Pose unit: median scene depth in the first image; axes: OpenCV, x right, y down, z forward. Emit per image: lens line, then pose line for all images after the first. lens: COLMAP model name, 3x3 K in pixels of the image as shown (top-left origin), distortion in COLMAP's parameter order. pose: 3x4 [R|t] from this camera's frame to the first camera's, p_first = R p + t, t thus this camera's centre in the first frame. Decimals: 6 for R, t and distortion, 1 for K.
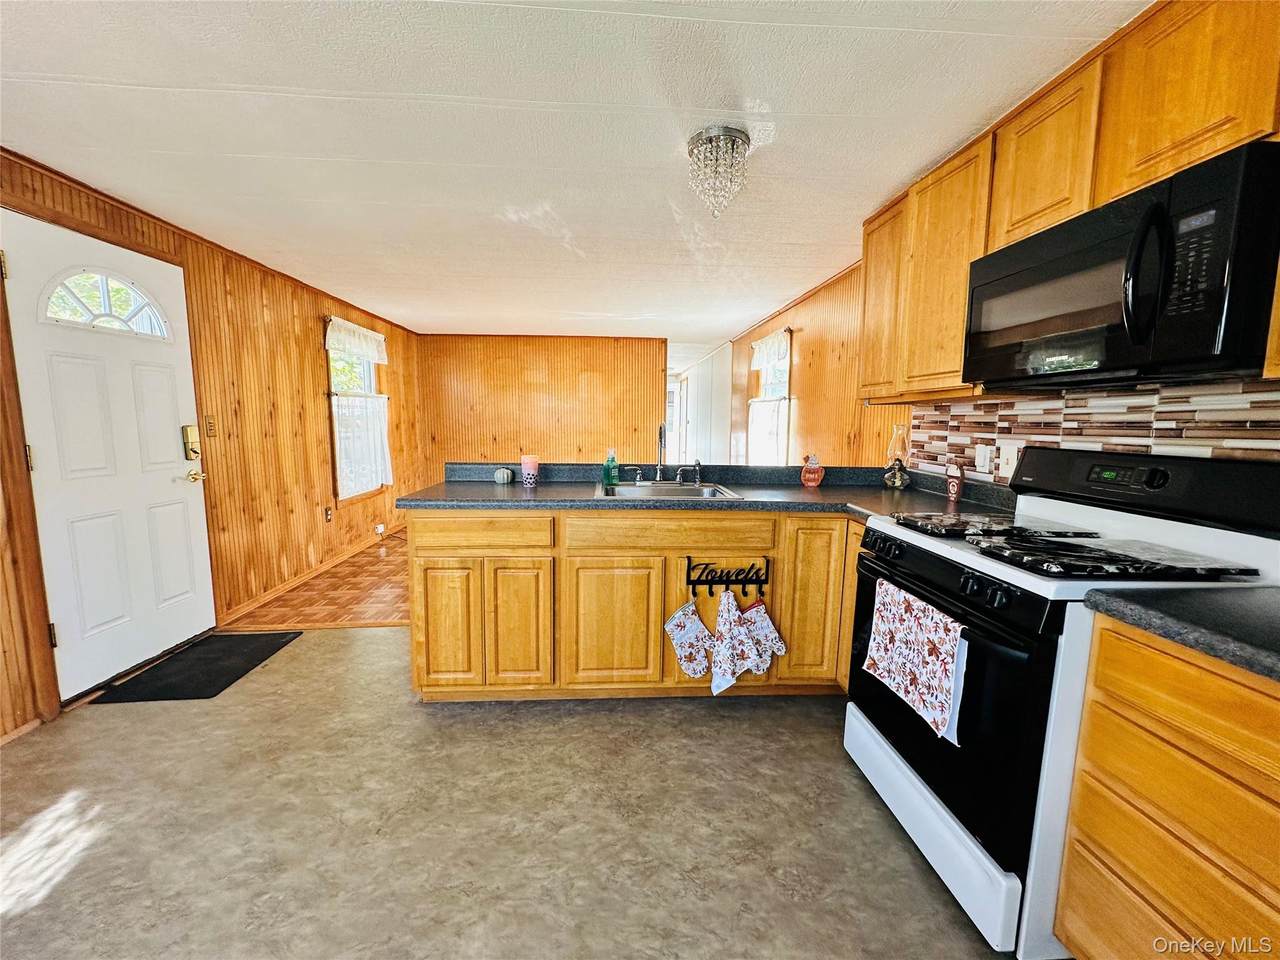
lens RADIAL K [[514.4, 0, 632.6], [0, 514.4, 484.2], [0, 0, 1]] dist [0.000123, 0.000103]
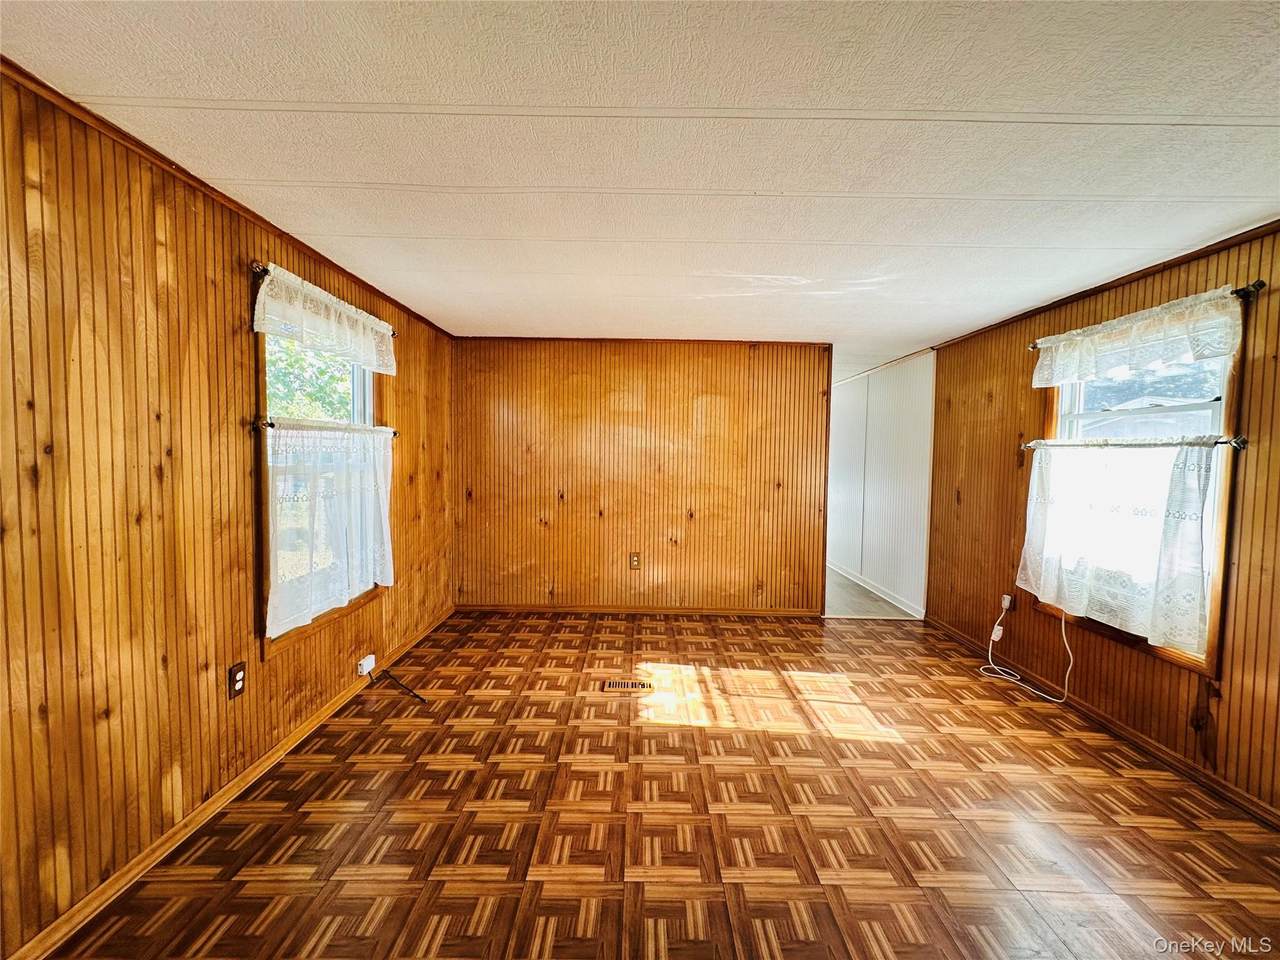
lens RADIAL K [[514.4, 0, 645.1], [0, 514.4, 477.5], [0, 0, 1]] dist [0.000123, 0.000103]
pose [[0.998953, 0.012138, -0.044112, -0.183426], [-0.015700, 0.996564, -0.081327, -0.082359], [0.042973, 0.081935, 0.995711, 0.483440]]
